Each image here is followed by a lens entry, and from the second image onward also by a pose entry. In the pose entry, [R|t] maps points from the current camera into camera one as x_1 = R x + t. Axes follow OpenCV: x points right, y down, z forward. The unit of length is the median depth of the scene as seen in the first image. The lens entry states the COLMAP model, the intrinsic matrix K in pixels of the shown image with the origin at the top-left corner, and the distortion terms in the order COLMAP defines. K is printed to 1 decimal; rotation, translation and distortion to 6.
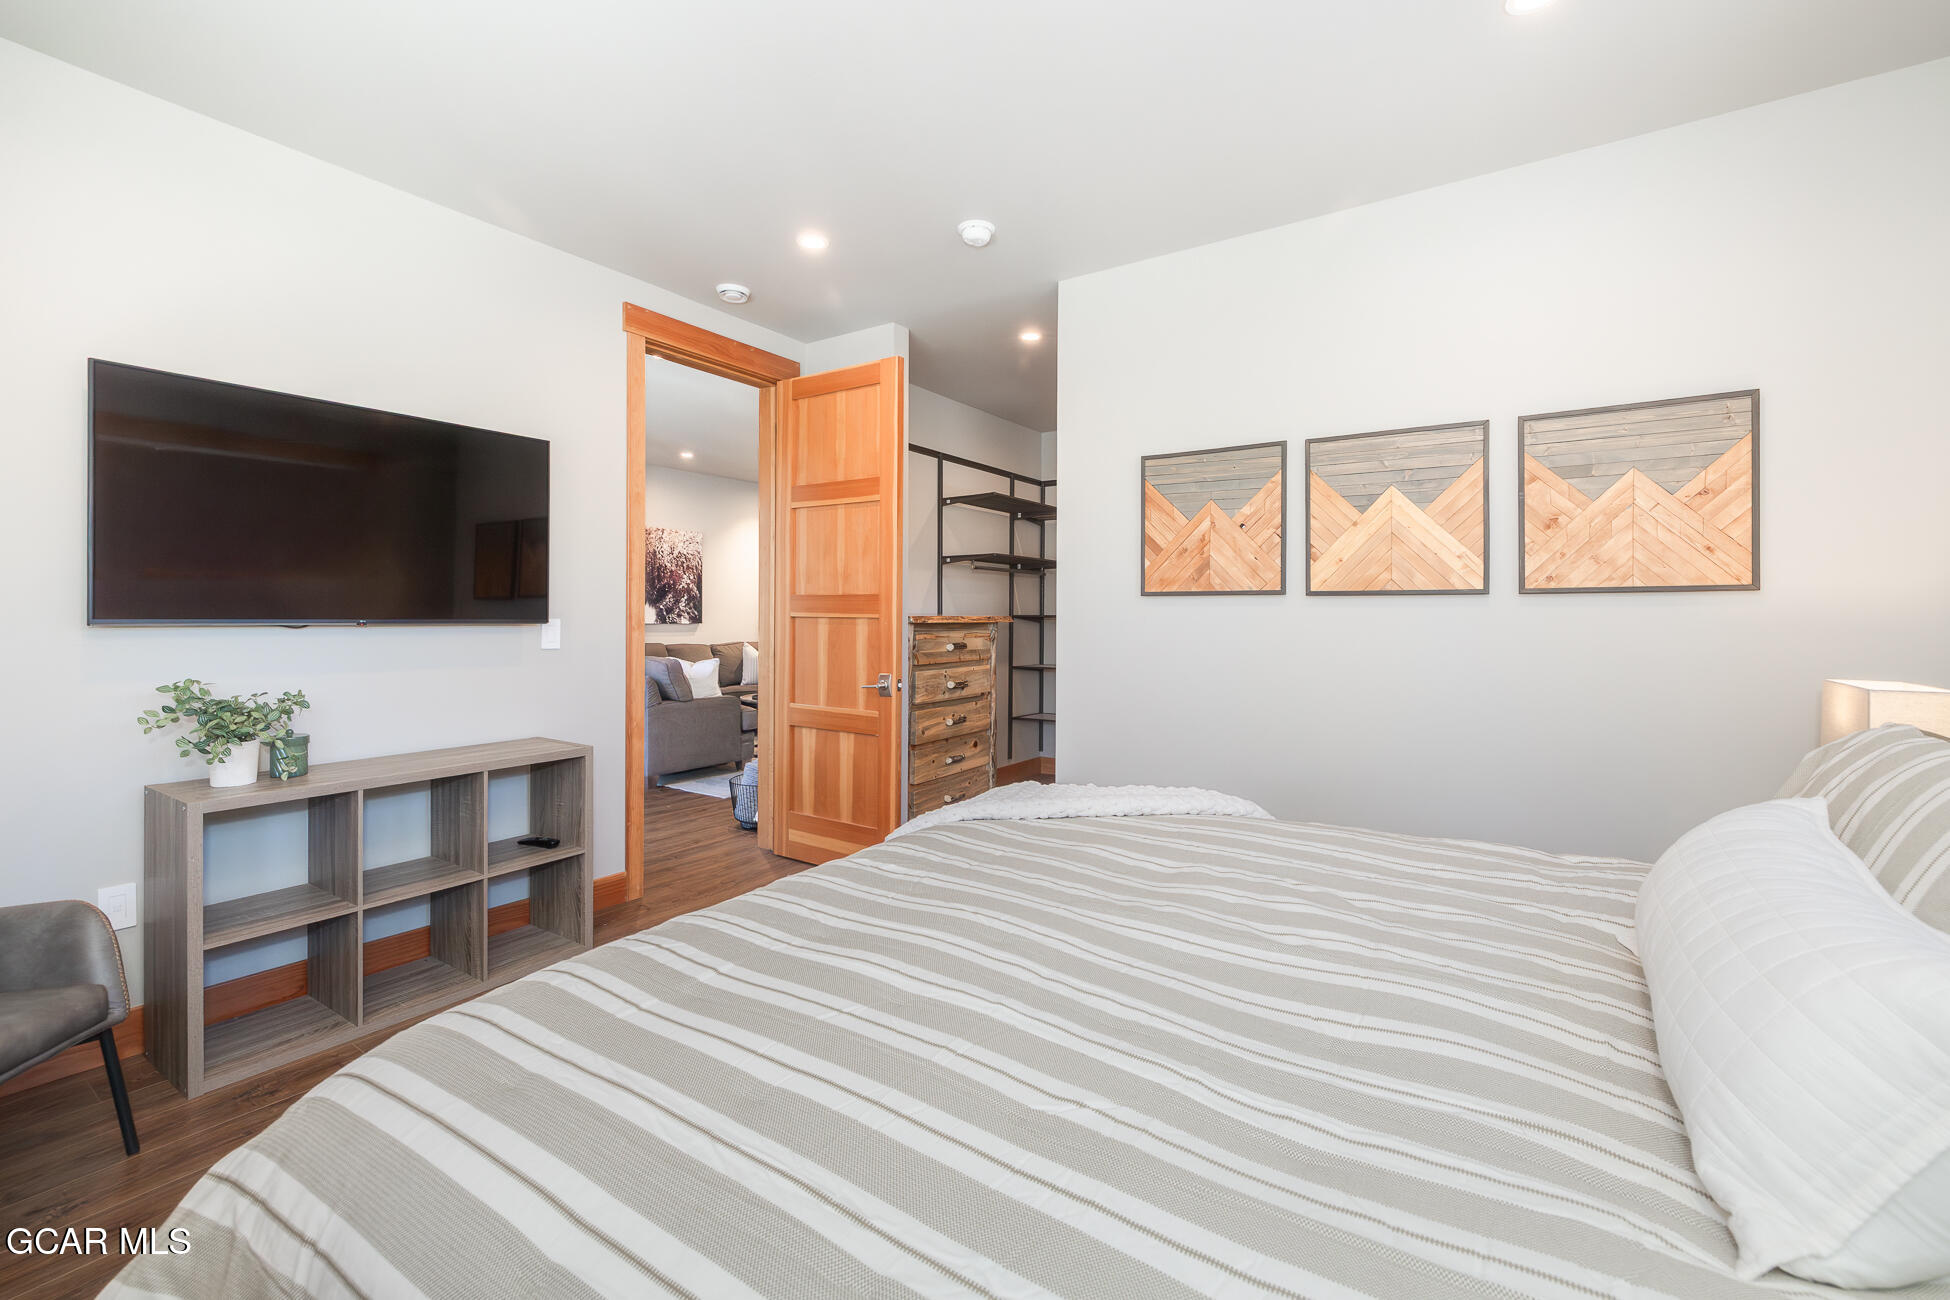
lens RADIAL K [[850.8, 0, 1001.6], [0, 850.8, 612.9], [0, 0, 1]] dist [0.003870, -0.000510]
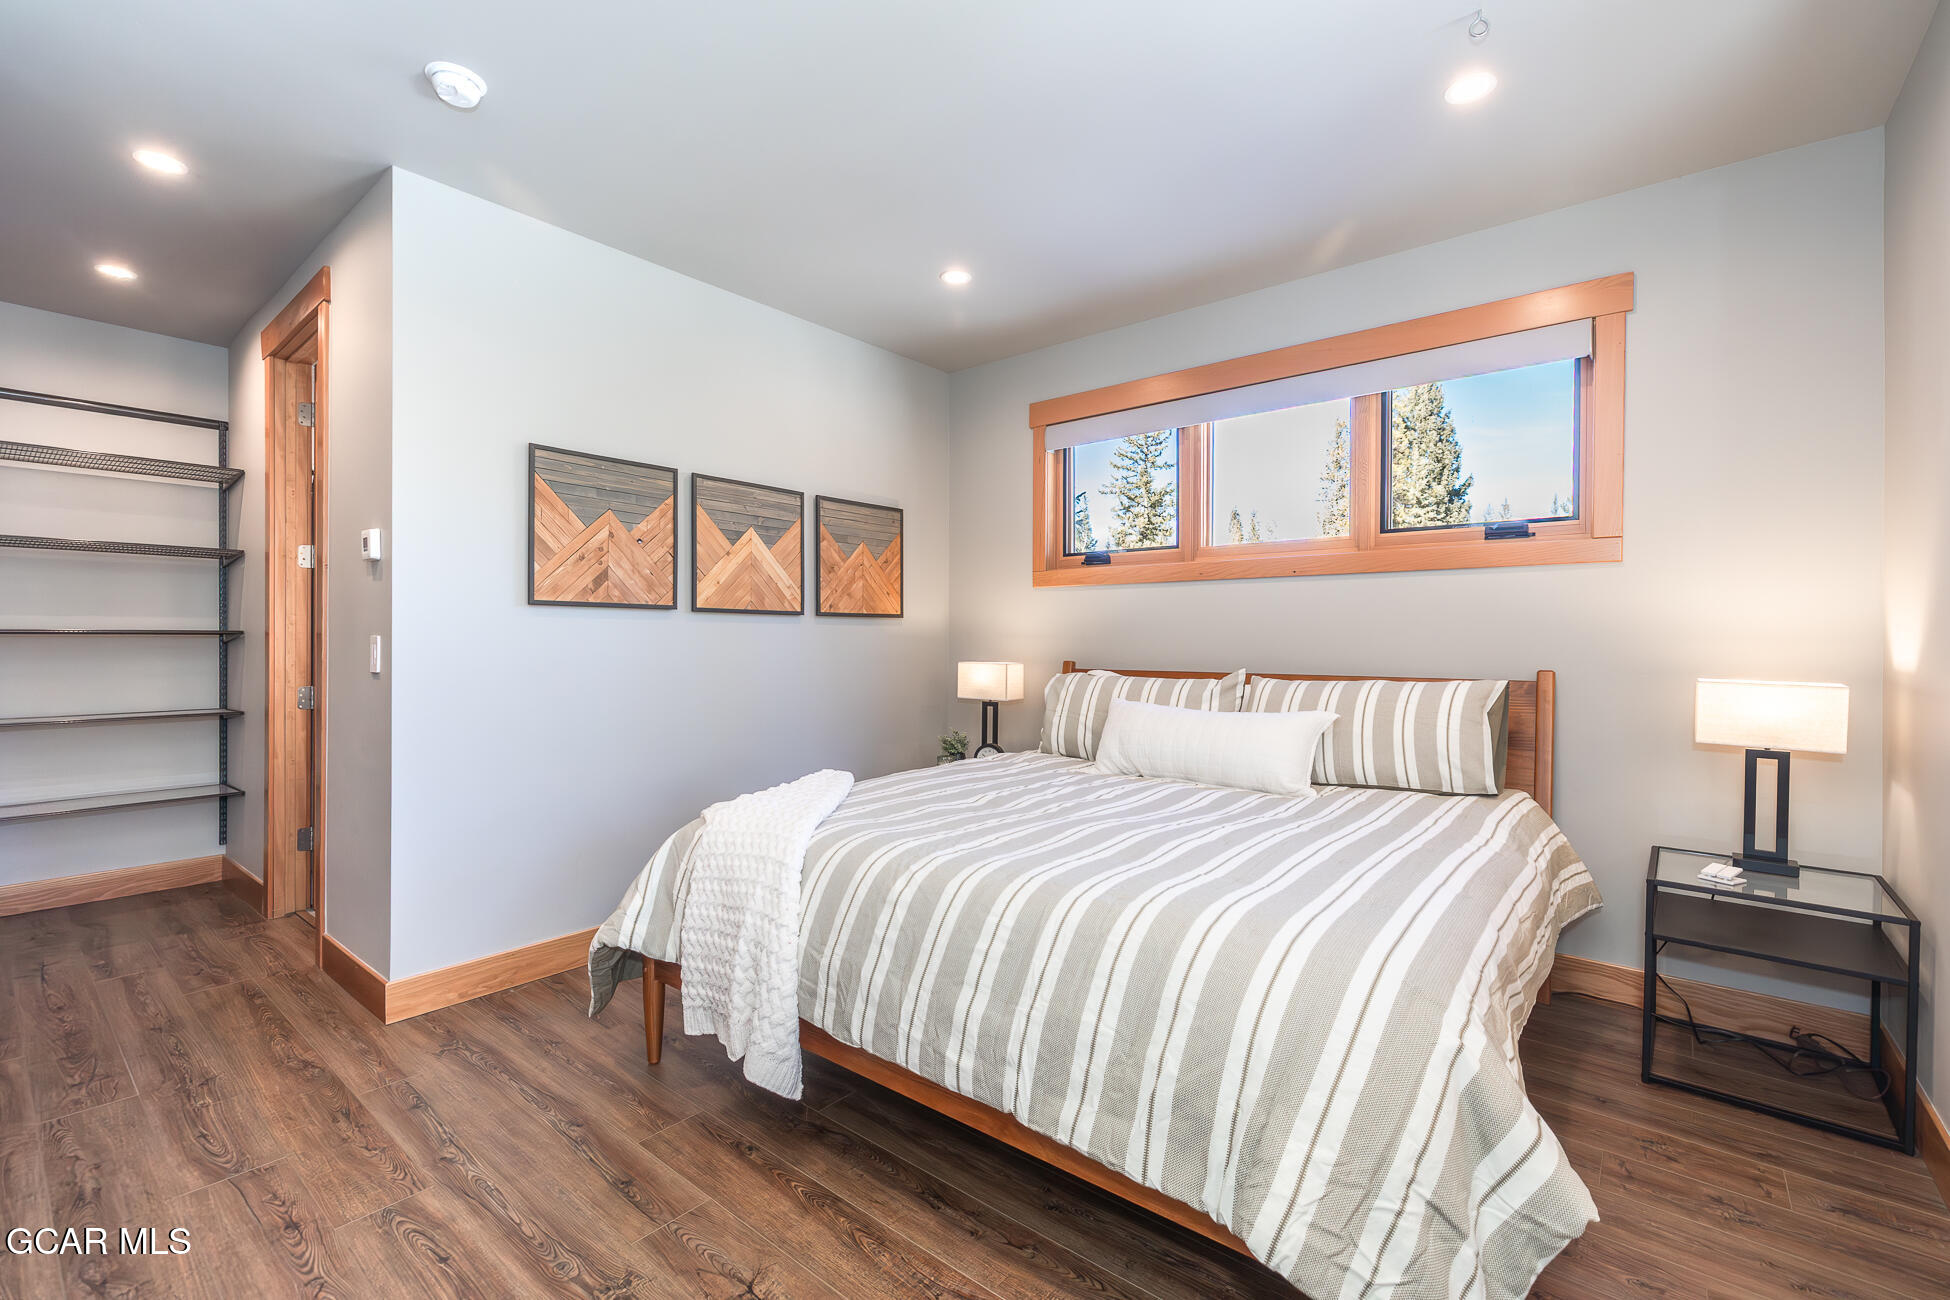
lens RADIAL K [[850.8, 0, 980.2], [0, 850.8, 645.0], [0, 0, 1]] dist [0.003870, -0.000510]
pose [[0.094007, -0.006334, 0.995551, -0.774423], [-0.005646, 0.999960, 0.006895, 0.015354], [-0.995556, -0.006269, 0.093967, 0.542889]]
